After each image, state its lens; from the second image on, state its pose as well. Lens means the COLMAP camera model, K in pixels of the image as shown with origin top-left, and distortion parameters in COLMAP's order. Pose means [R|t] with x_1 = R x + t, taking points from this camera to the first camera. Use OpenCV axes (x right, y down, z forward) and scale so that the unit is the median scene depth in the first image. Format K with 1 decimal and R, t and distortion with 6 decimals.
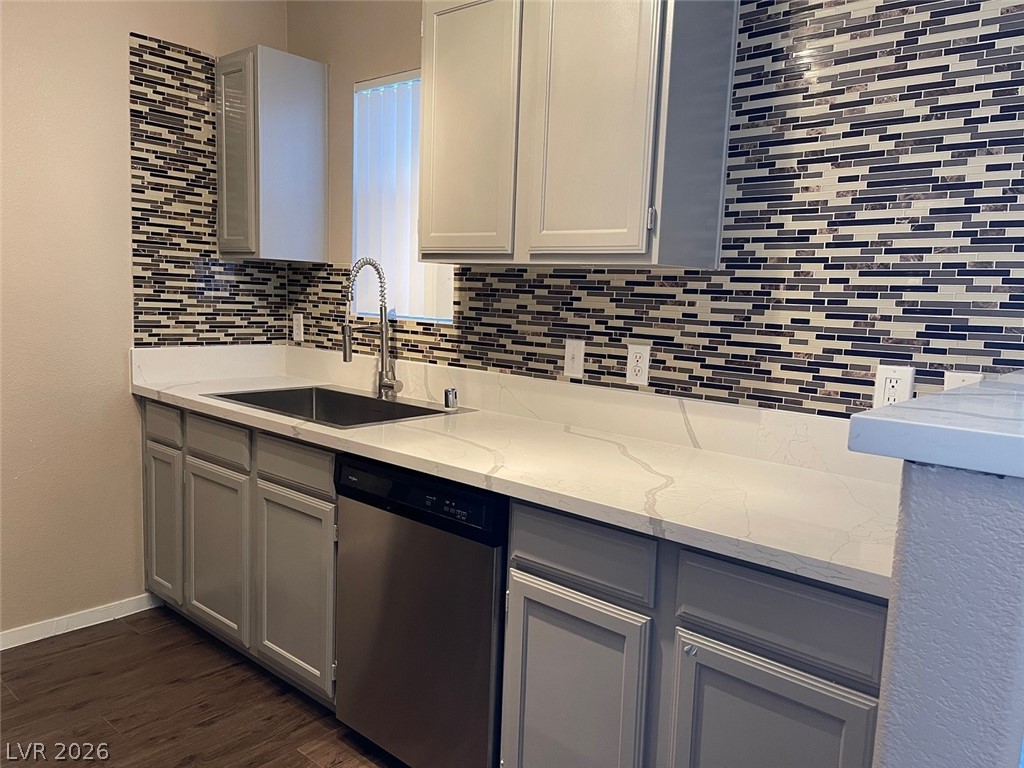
lens RADIAL K [[775.4, 0, 520.8], [0, 775.4, 390.6], [0, 0, 1]] dist [0.070607, -0.092135]
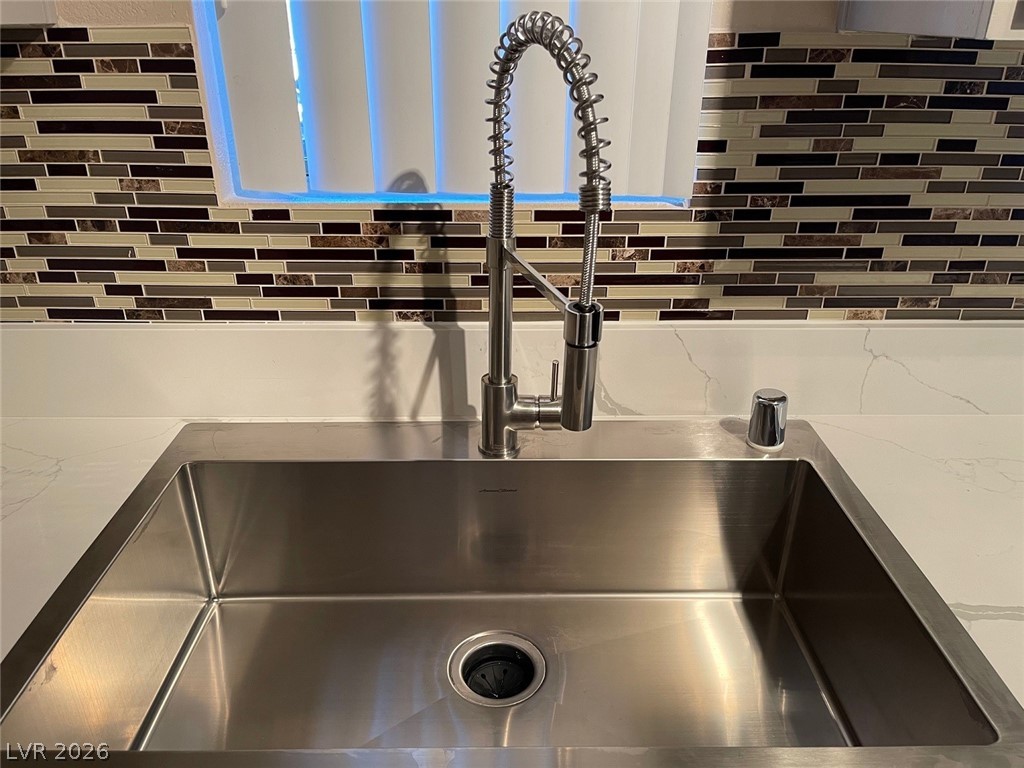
lens RADIAL K [[775.4, 0, 504.6], [0, 775.4, 388.0], [0, 0, 1]] dist [0.070607, -0.092135]
pose [[0.743401, -0.319822, 0.587425, -0.390281], [0.110087, 0.924798, 0.364185, -0.150280], [-0.659724, -0.206067, 0.722704, 0.787453]]
